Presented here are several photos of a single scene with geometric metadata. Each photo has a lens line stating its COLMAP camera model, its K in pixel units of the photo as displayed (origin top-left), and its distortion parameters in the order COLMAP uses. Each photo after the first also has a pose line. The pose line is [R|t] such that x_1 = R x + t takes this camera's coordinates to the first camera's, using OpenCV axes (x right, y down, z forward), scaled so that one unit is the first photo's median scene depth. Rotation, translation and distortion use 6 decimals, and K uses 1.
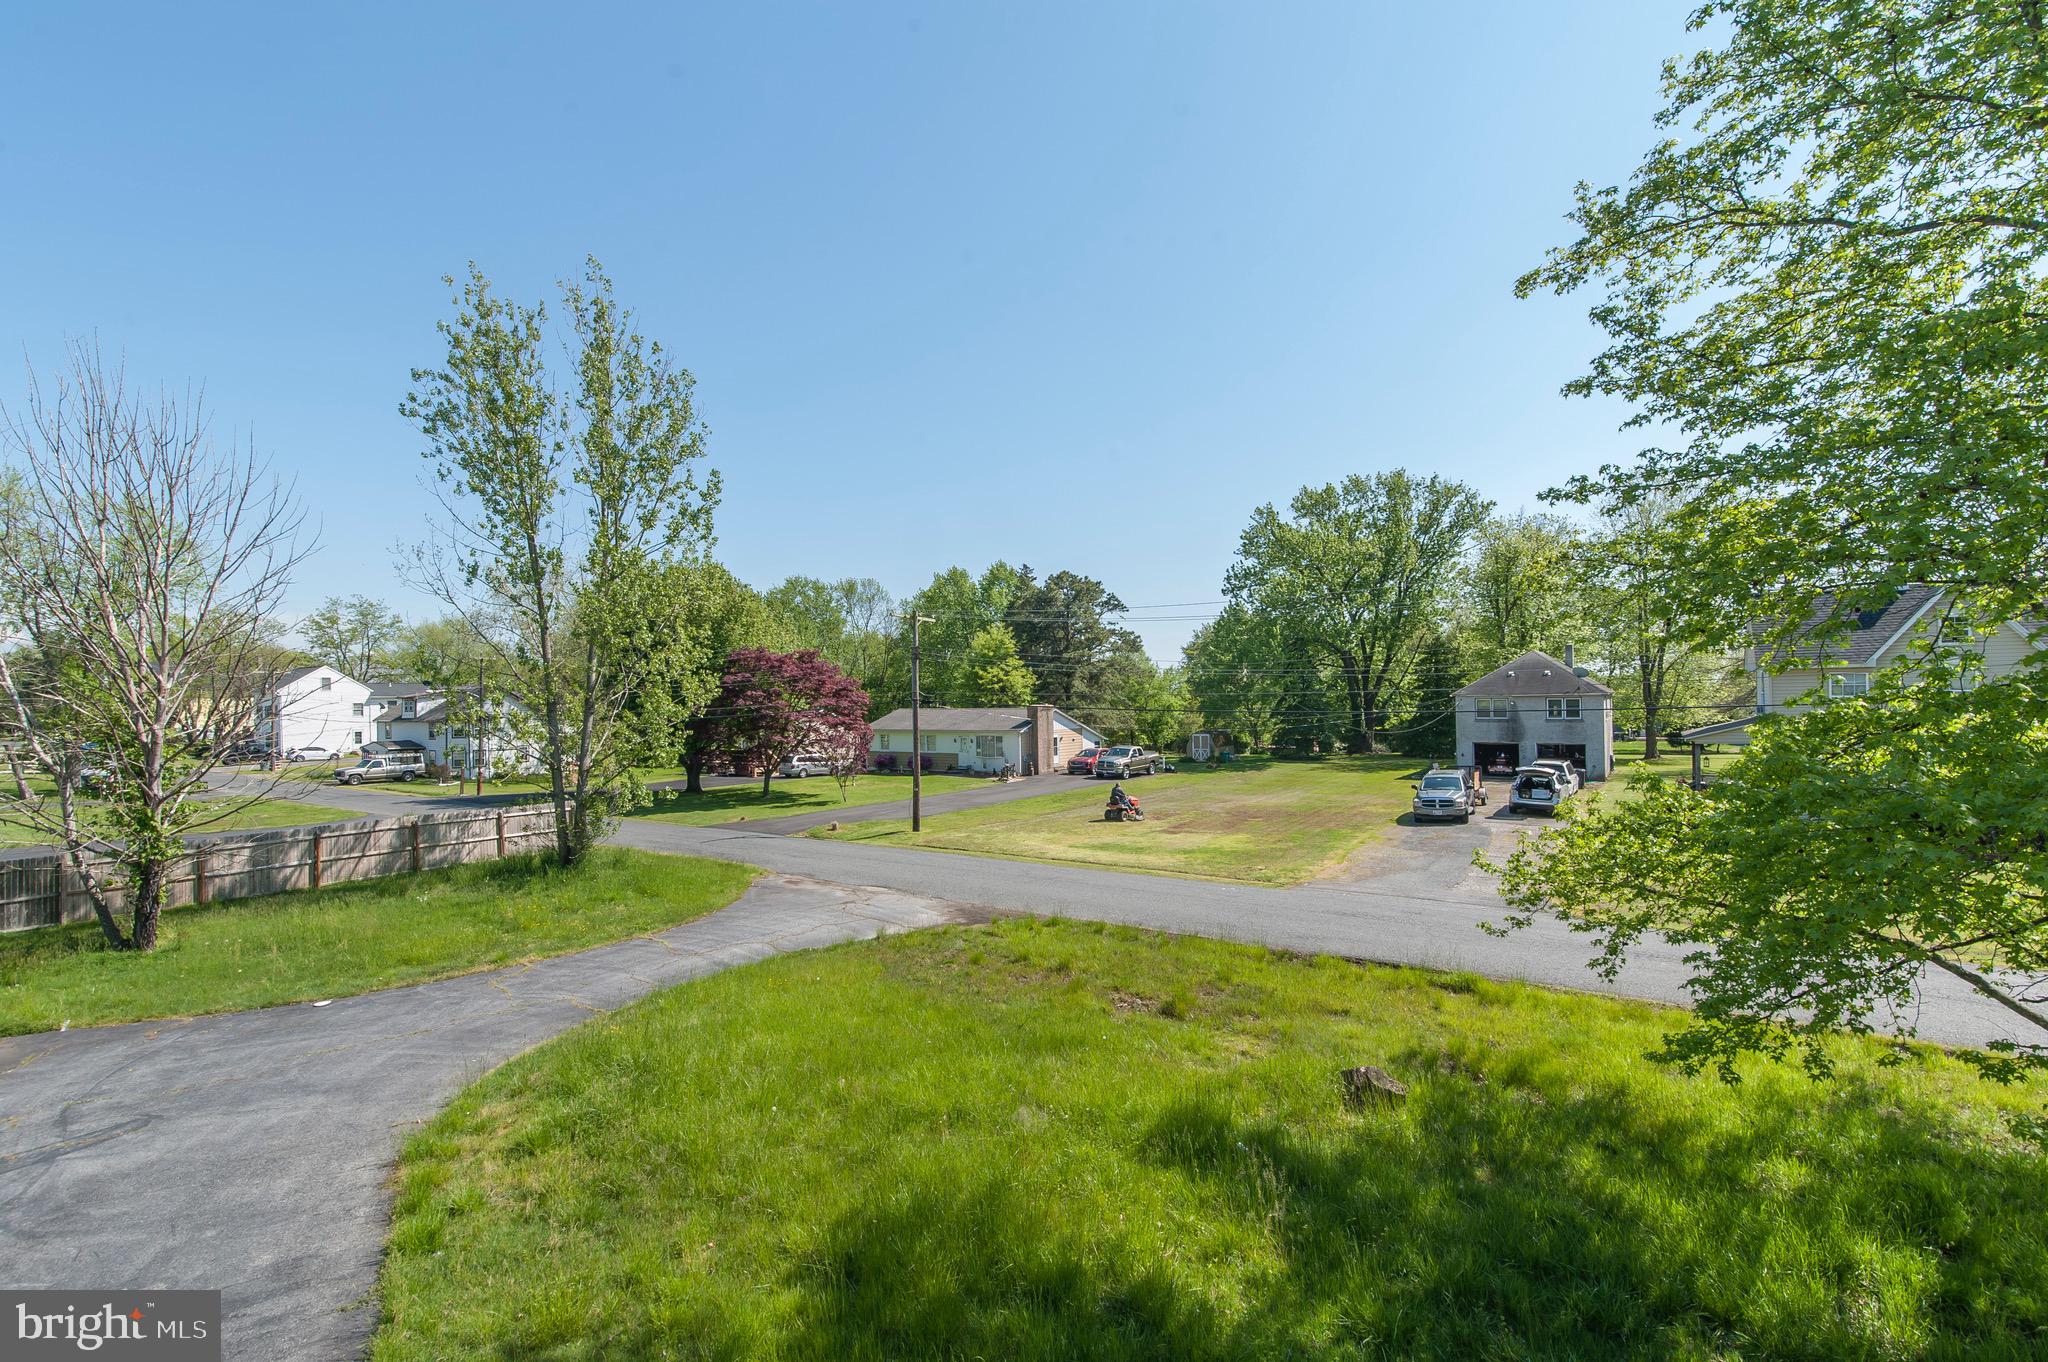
lens RADIAL K [[920.6, 0, 1023.9], [0, 920.6, 694.4], [0, 0, 1]] dist [0.018577, -0.001615]
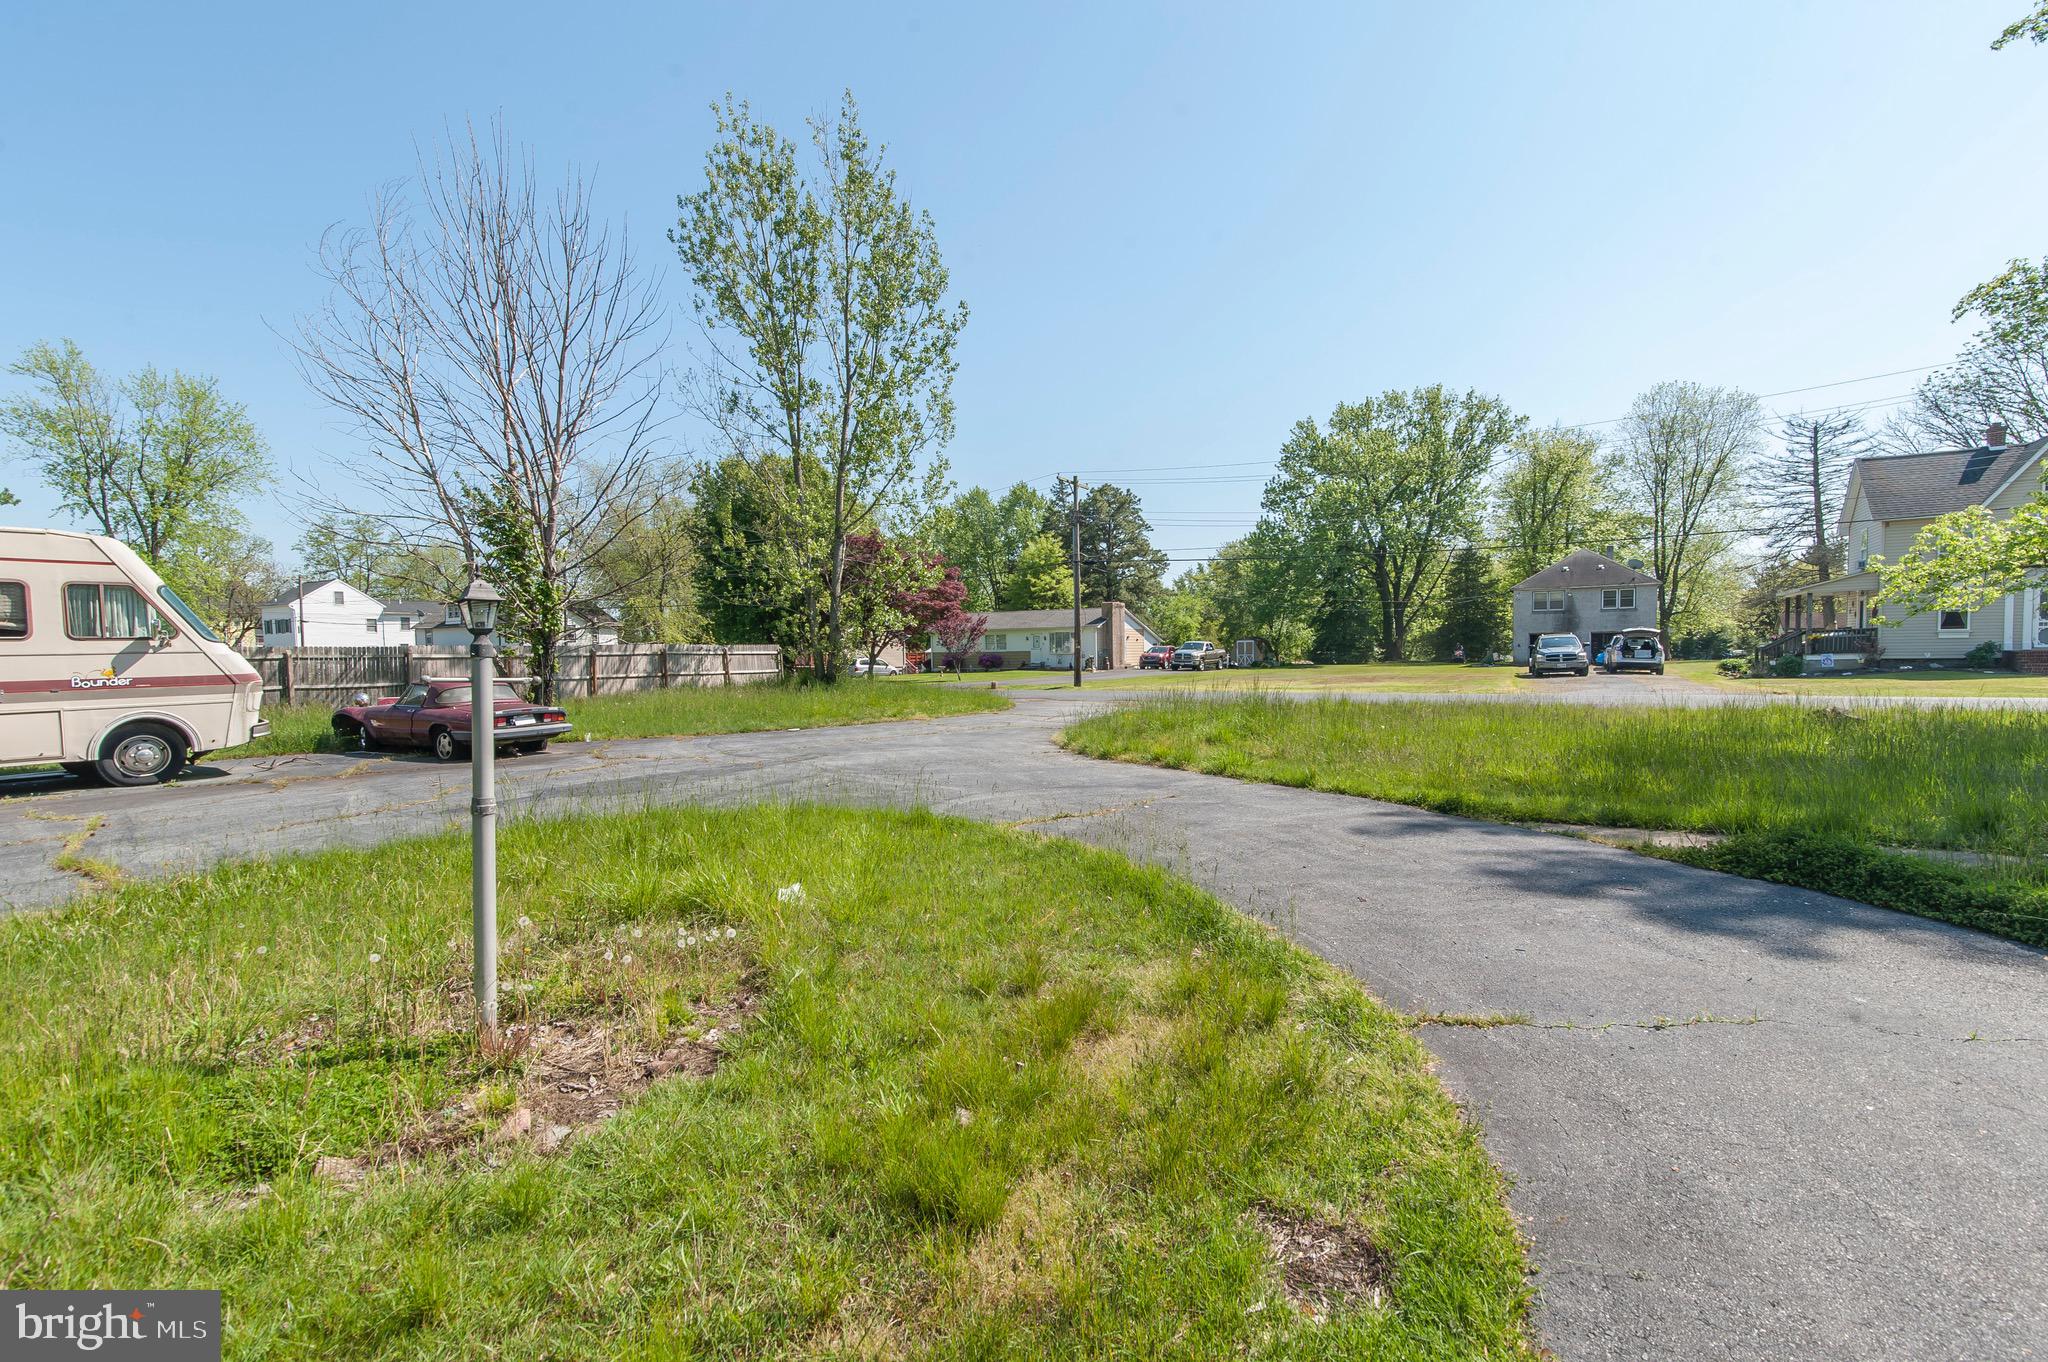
lens RADIAL K [[920.6, 0, 1021.4], [0, 920.6, 694.8], [0, 0, 1]] dist [0.018577, -0.001615]
pose [[0.998277, -0.002244, 0.058640, -0.323424], [-0.000734, 0.998714, 0.050703, 0.138856], [-0.058679, -0.050659, 0.996991, -0.063944]]
